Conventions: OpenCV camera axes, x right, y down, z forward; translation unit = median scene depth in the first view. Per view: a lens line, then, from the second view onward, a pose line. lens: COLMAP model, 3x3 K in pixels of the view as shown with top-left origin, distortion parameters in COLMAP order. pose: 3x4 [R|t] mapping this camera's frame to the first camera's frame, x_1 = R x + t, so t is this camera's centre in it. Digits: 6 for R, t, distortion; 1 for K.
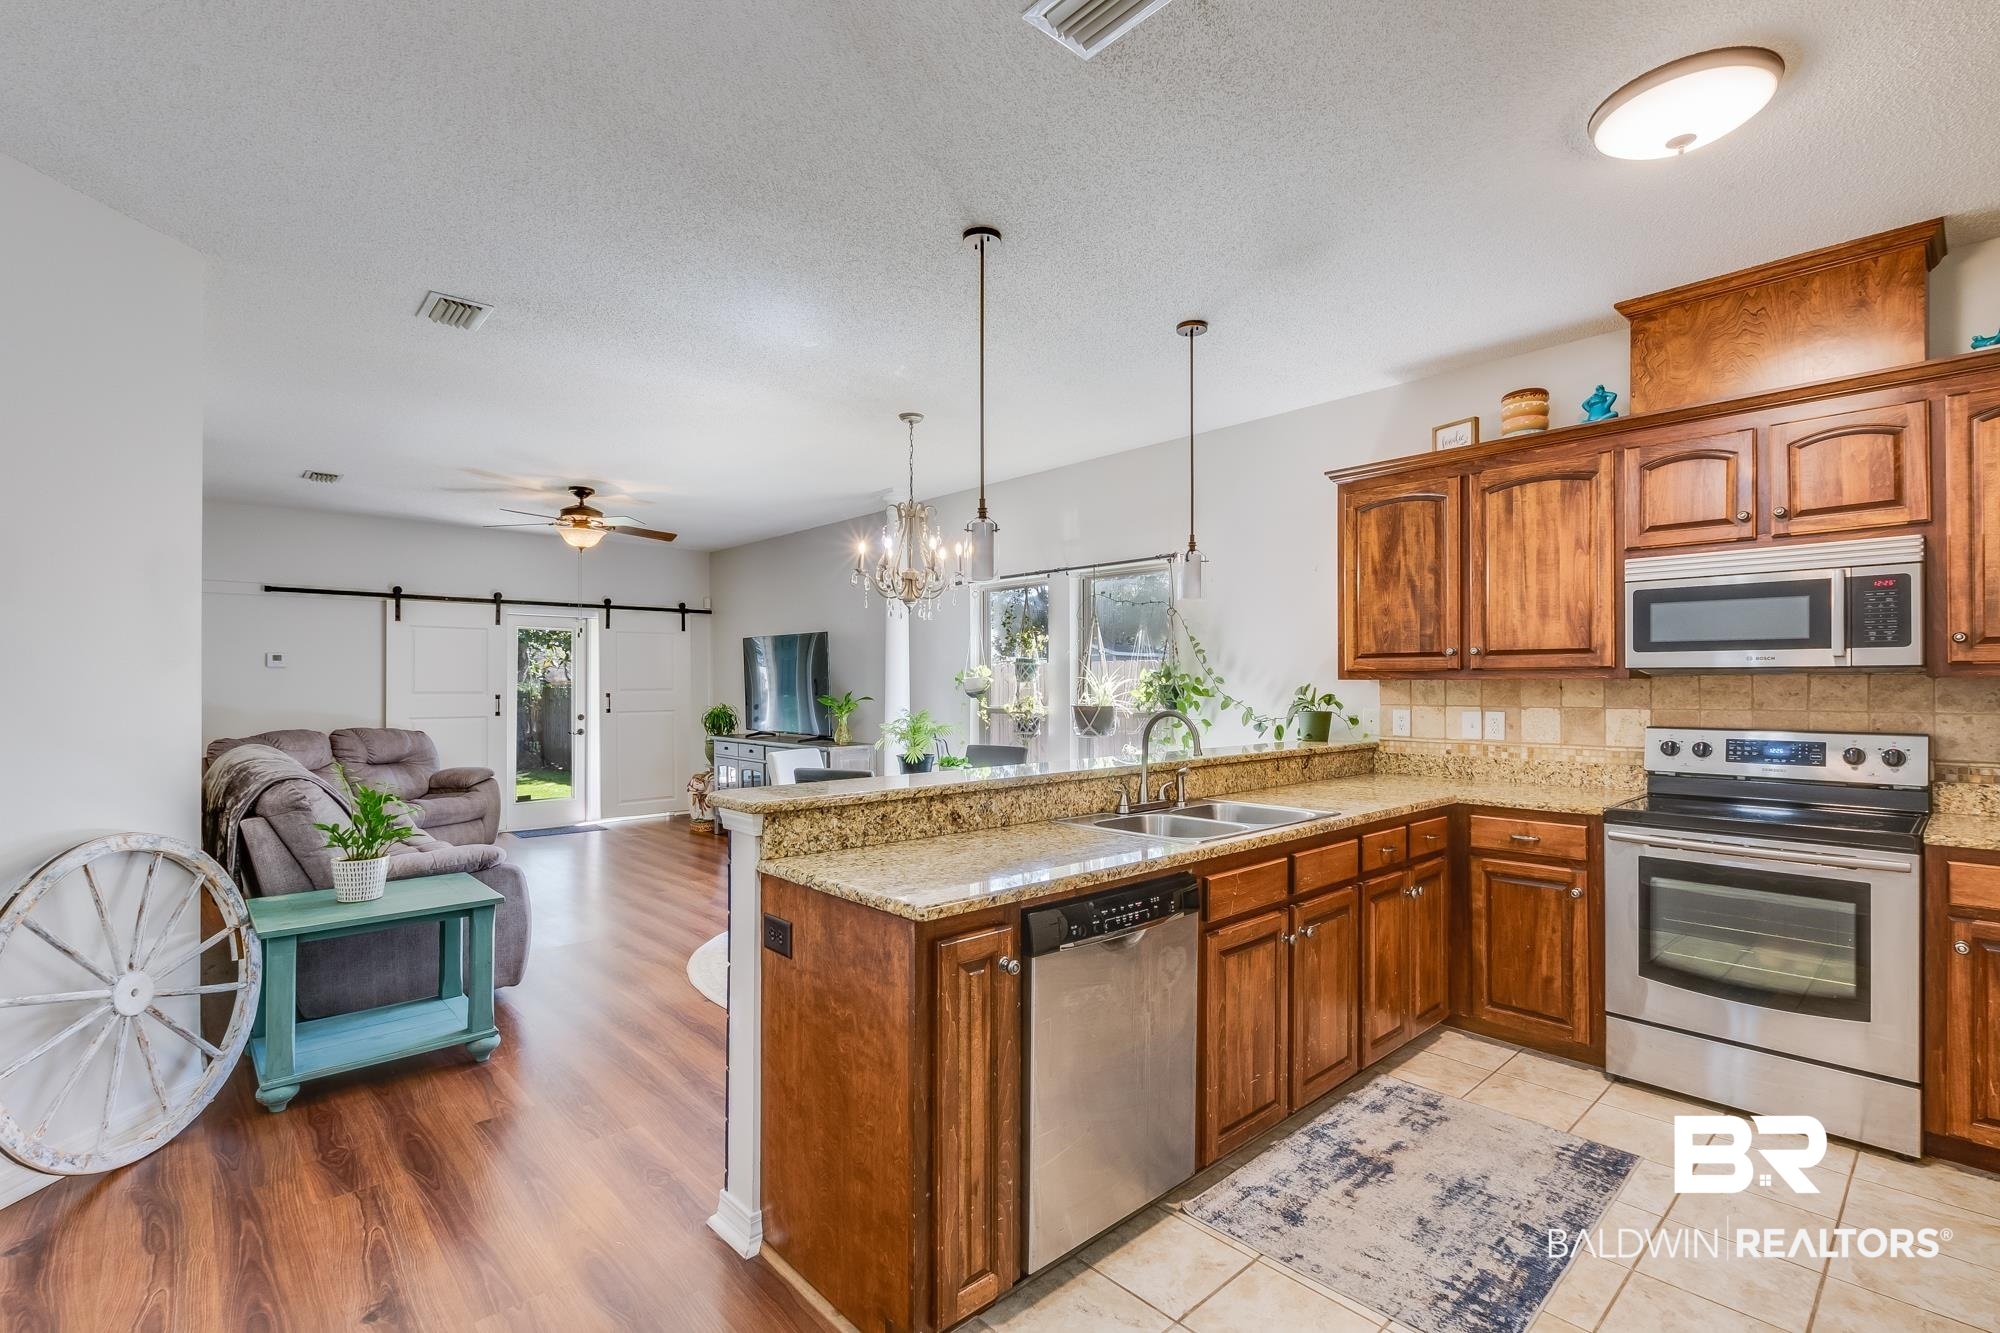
lens RADIAL K [[906.6, 0, 1007.9], [0, 906.6, 679.3], [0, 0, 1]] dist [0.008920, -0.003624]
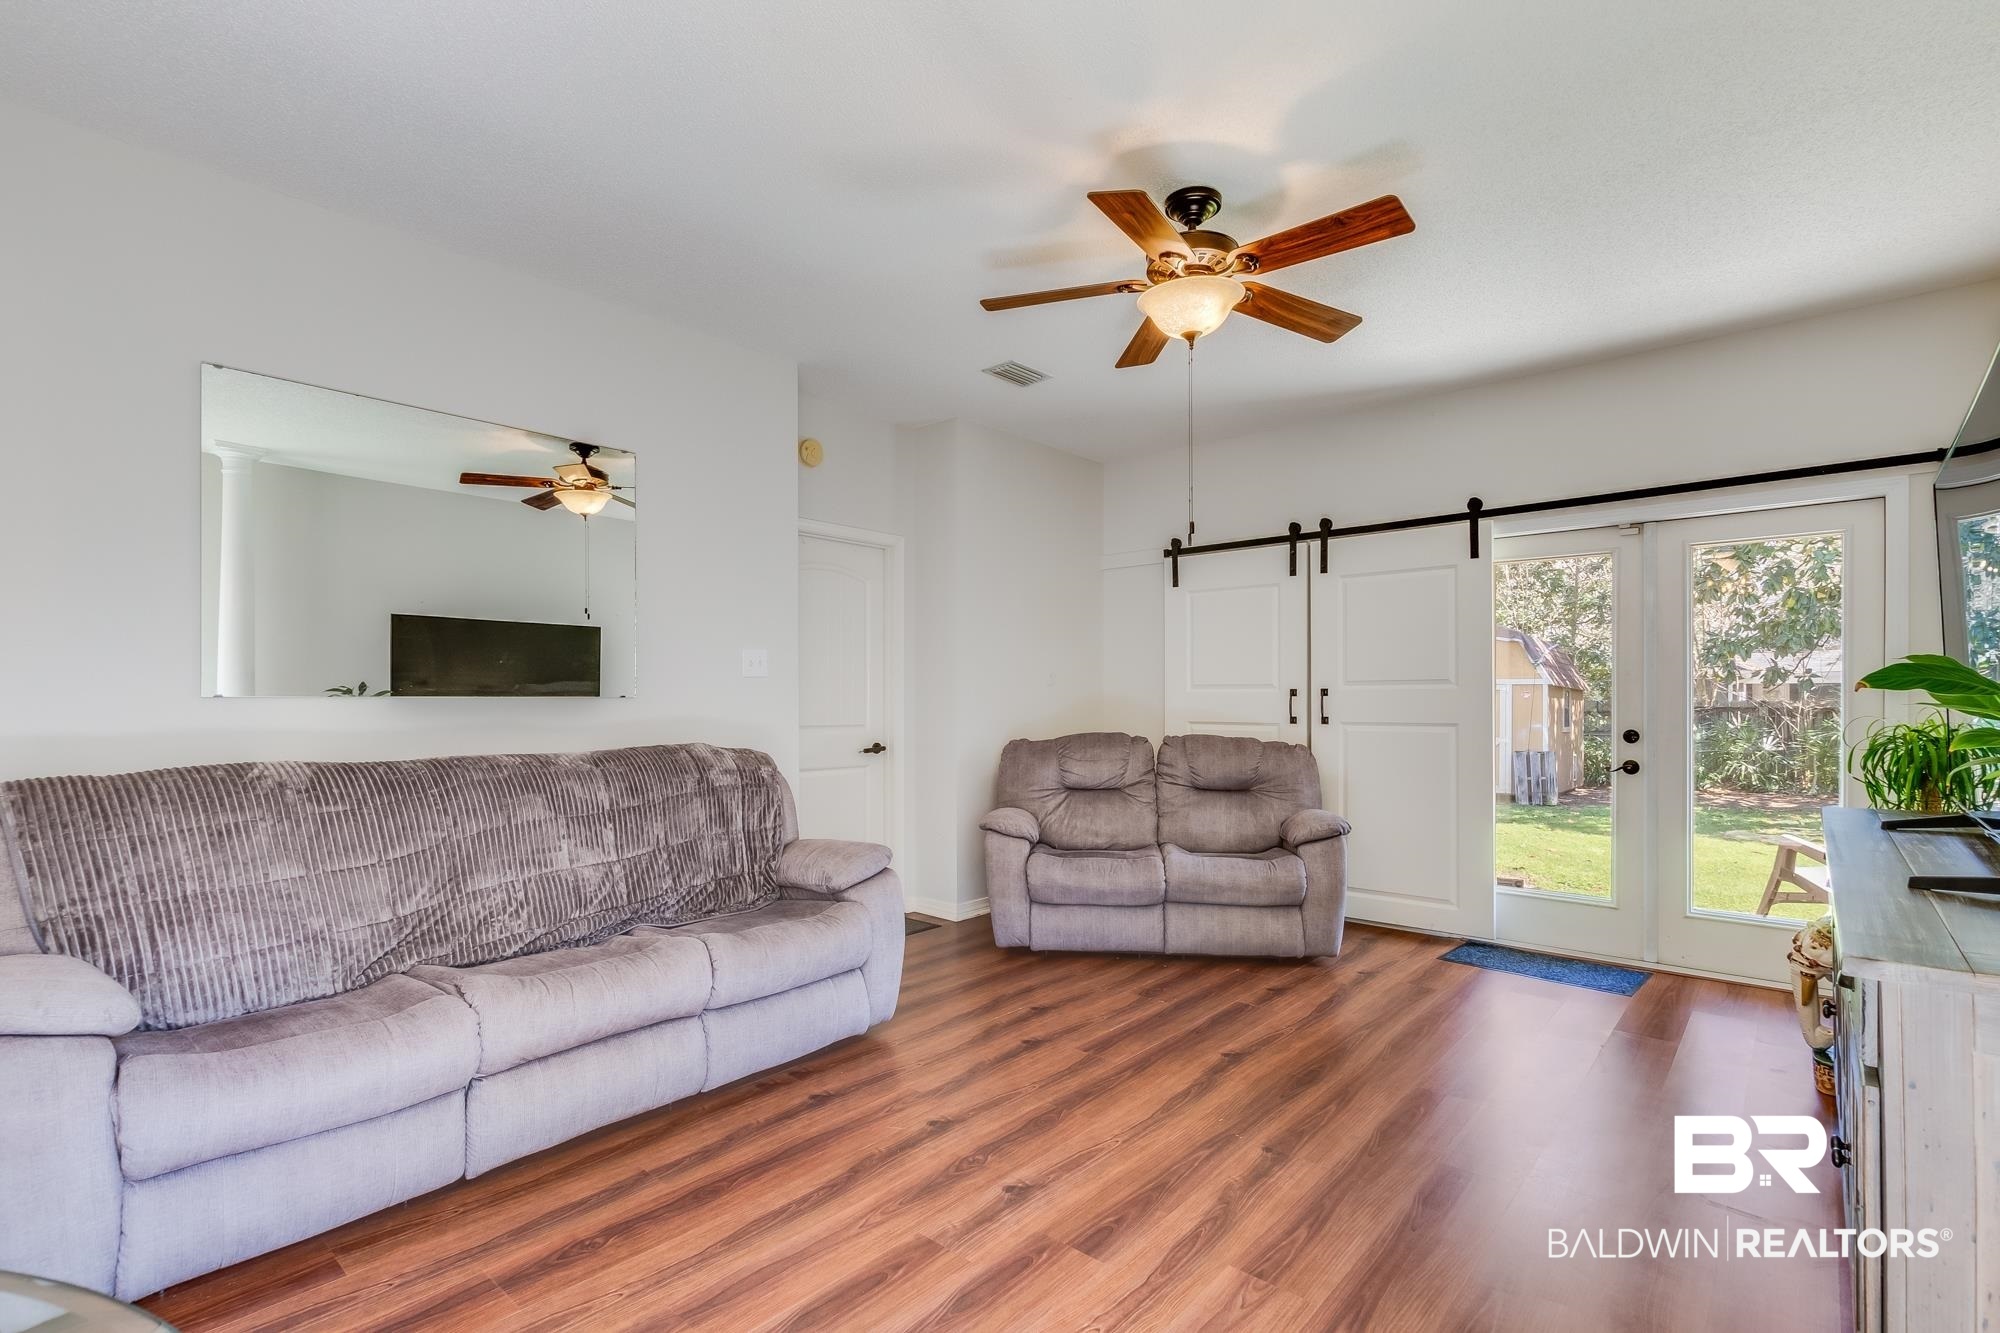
lens RADIAL K [[919.4, 0, 1005.1], [0, 919.4, 700.1], [0, 0, 1]] dist [0.003406, -0.000277]
pose [[0.098487, 0.003274, -0.995133, -0.081997], [0.007420, 0.999964, 0.004024, 0.051571], [0.995111, -0.007780, 0.098459, 1.721061]]
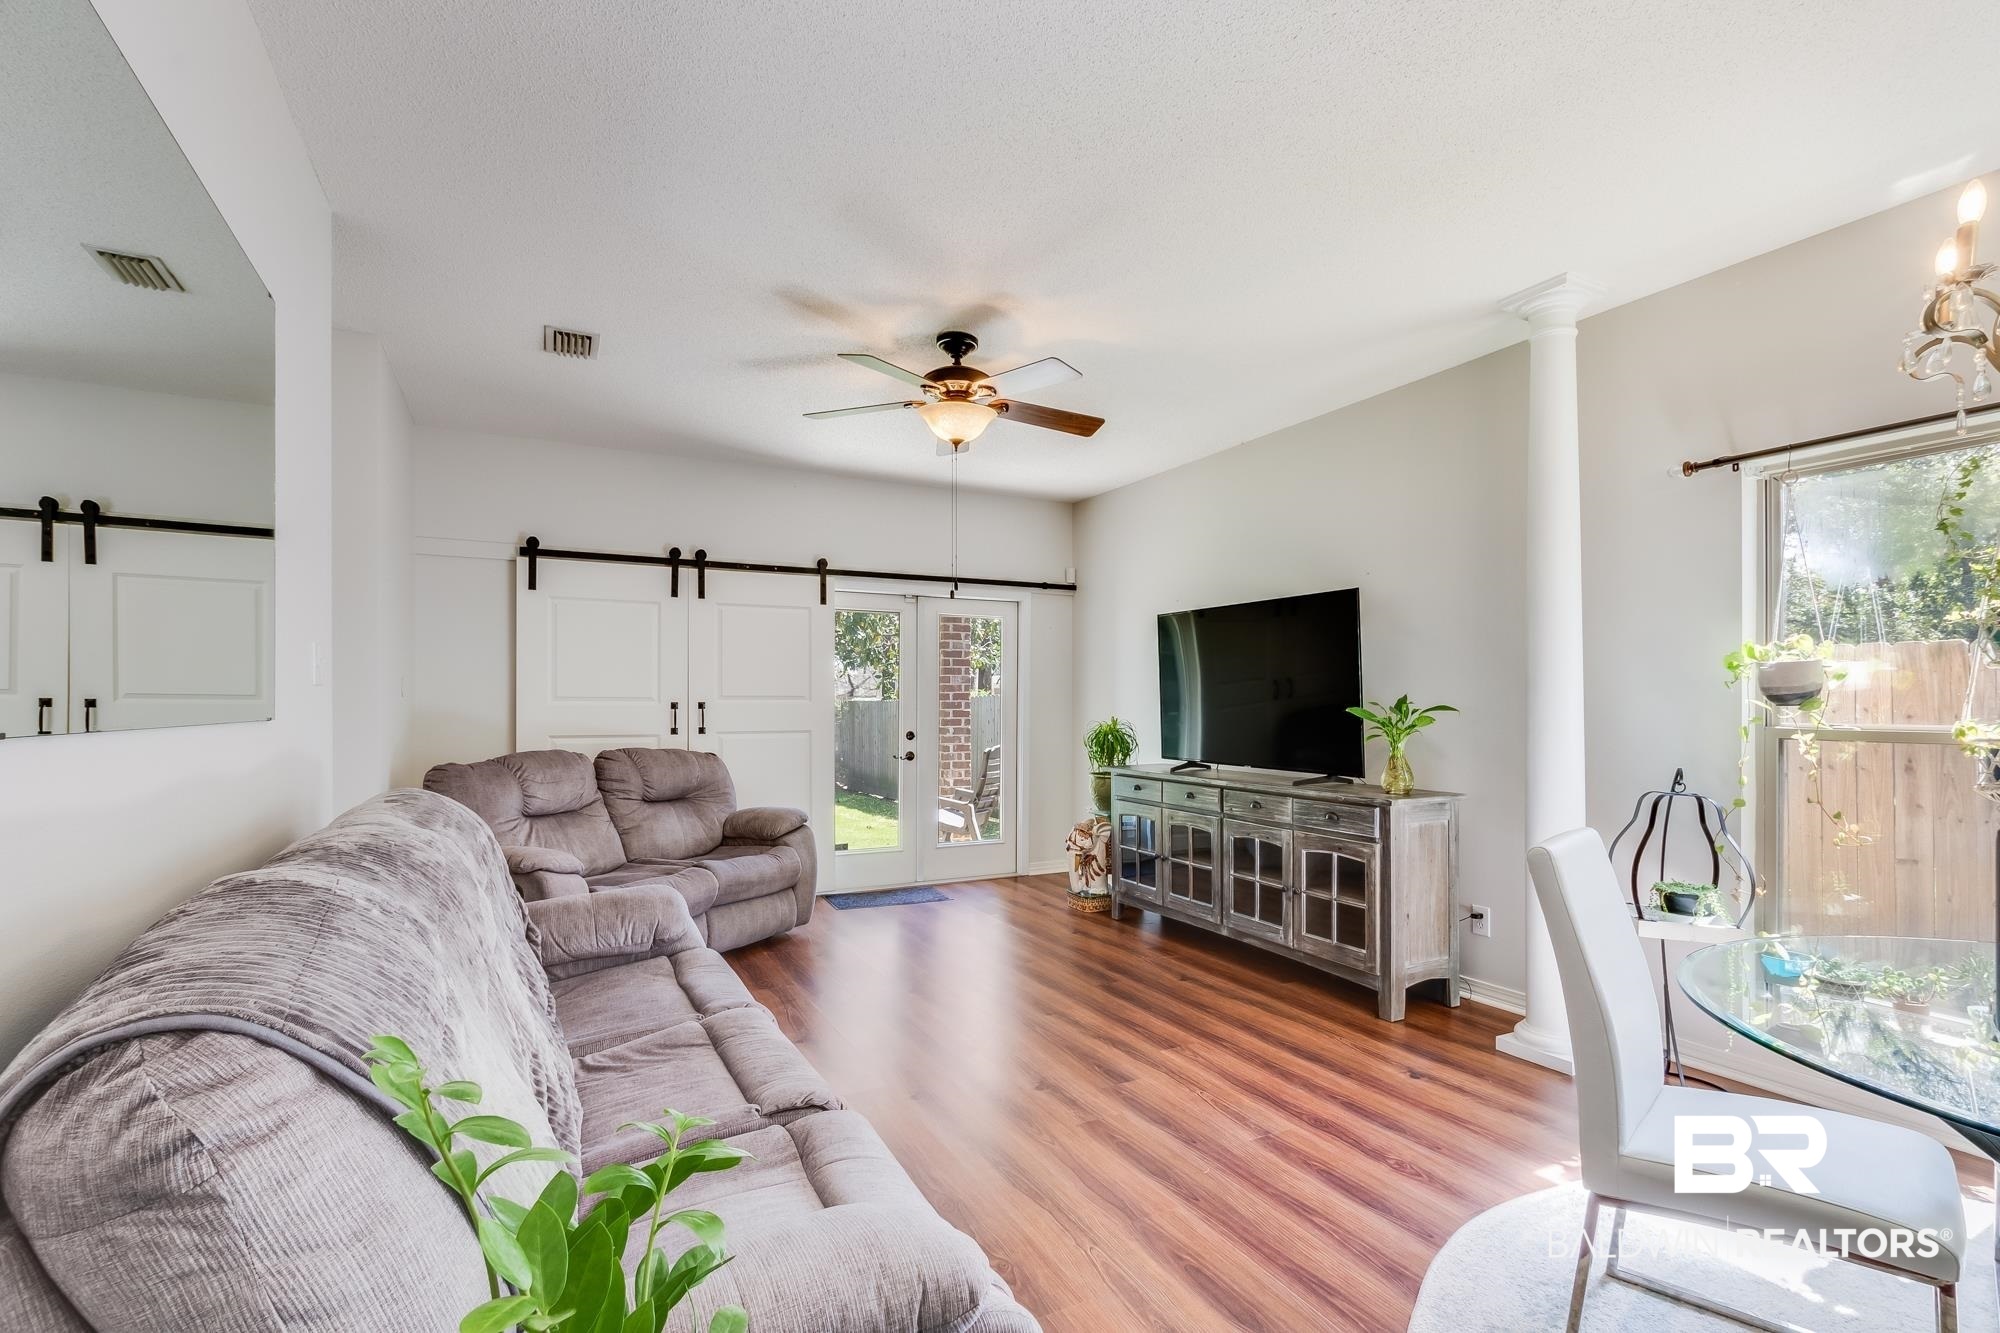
lens RADIAL K [[919.4, 0, 1005.1], [0, 919.4, 700.1], [0, 0, 1]] dist [0.003406, -0.000277]
pose [[0.964470, 0.002017, -0.264185, -0.567864], [-0.001251, 0.999995, 0.003069, 0.032394], [0.264189, -0.002630, 0.964467, 0.885801]]
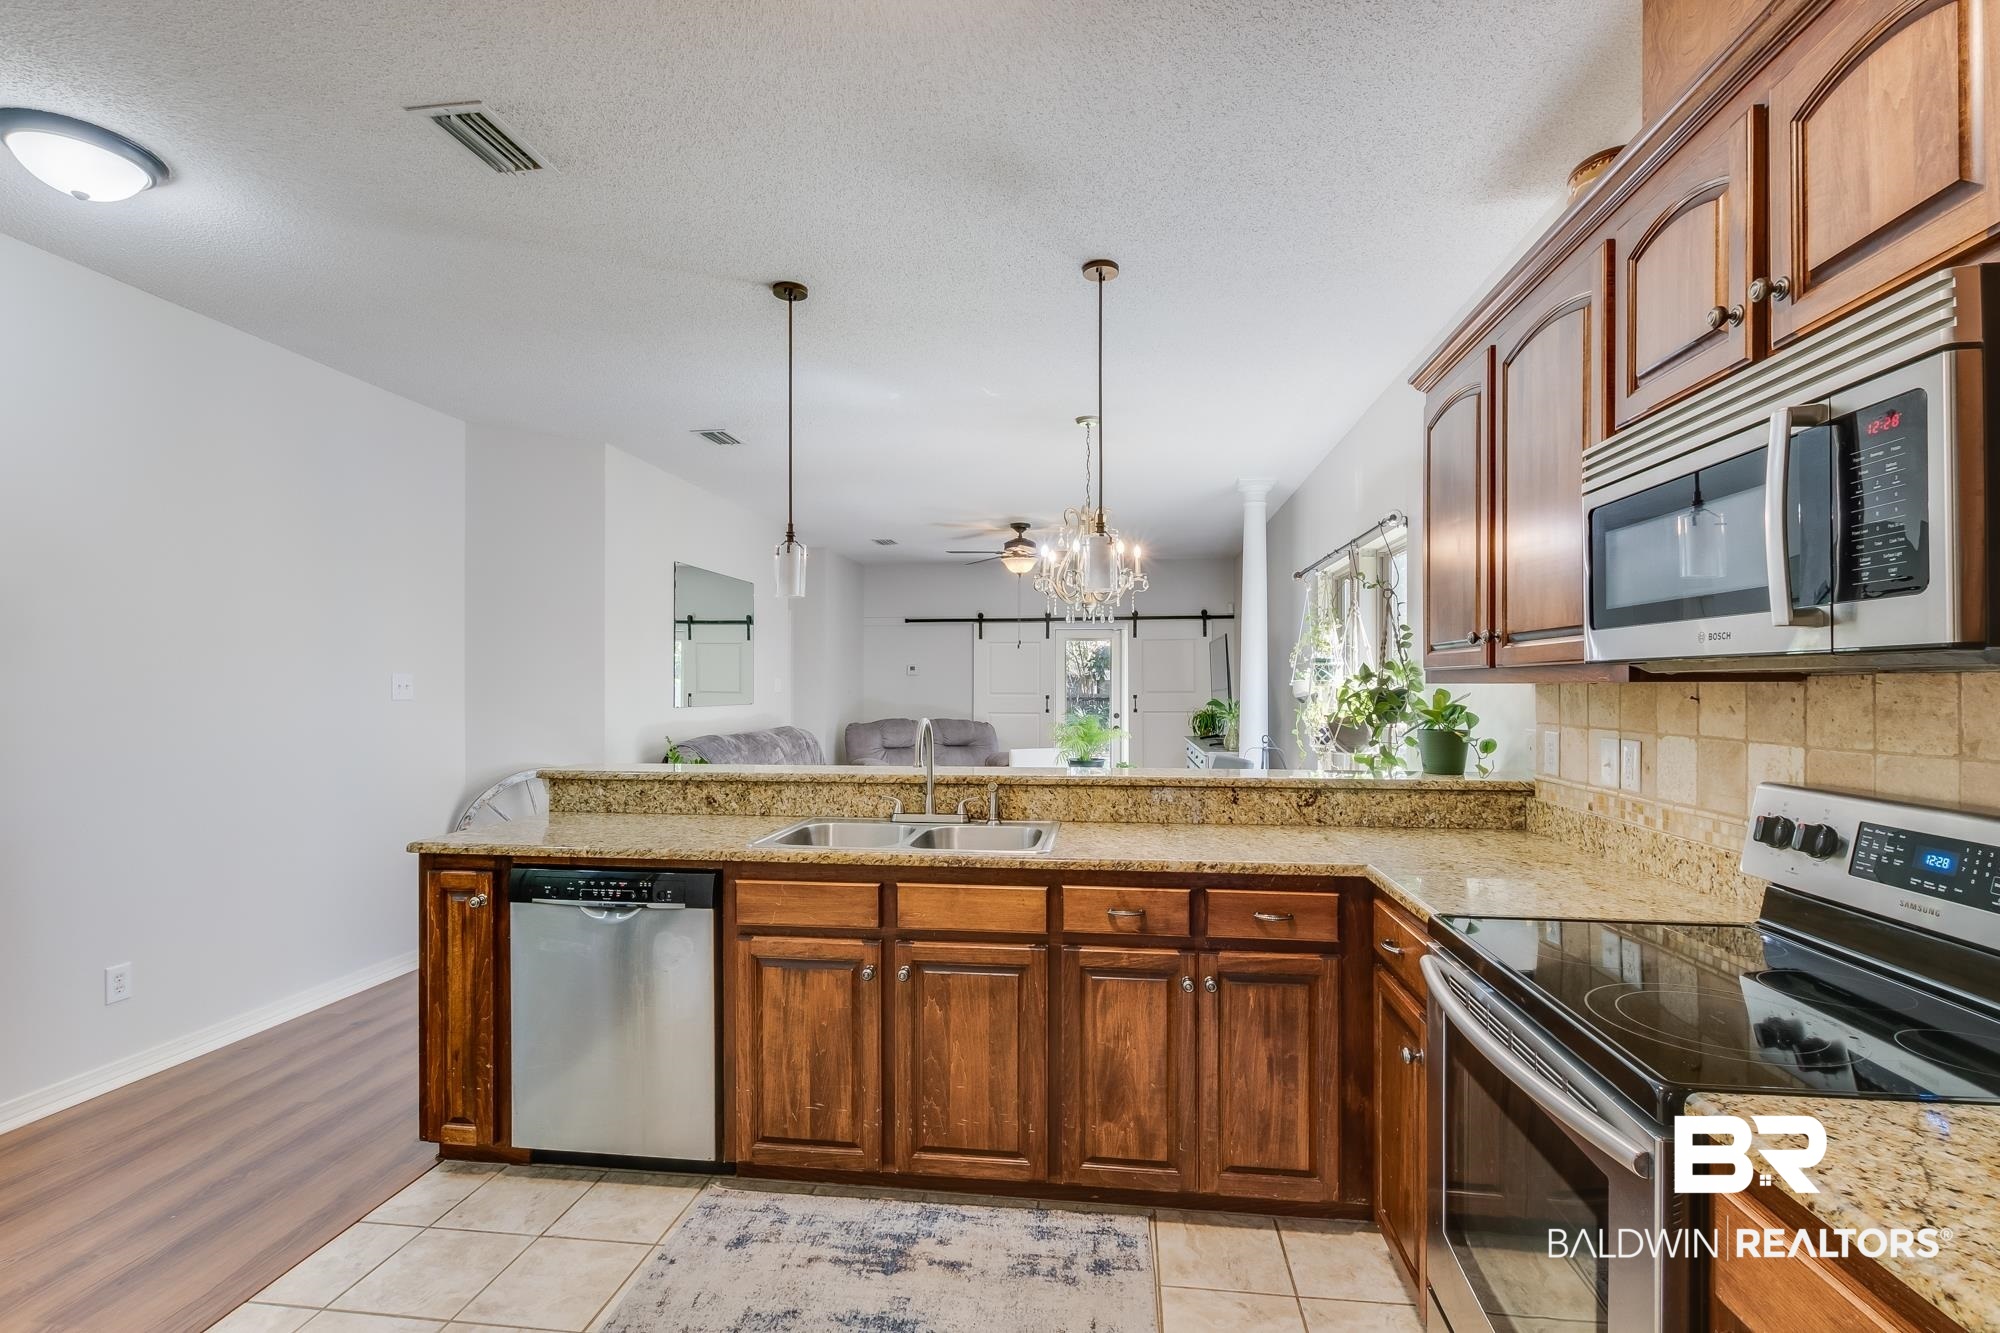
lens RADIAL K [[910.4, 0, 1005.4], [0, 910.4, 682.6], [0, 0, 1]] dist [0.005563, -0.000236]
pose [[0.641342, -0.002195, -0.767252, 0.876332], [0.003423, 0.999994, 0.000001, -0.001556], [0.767247, -0.002627, 0.641346, 0.421153]]
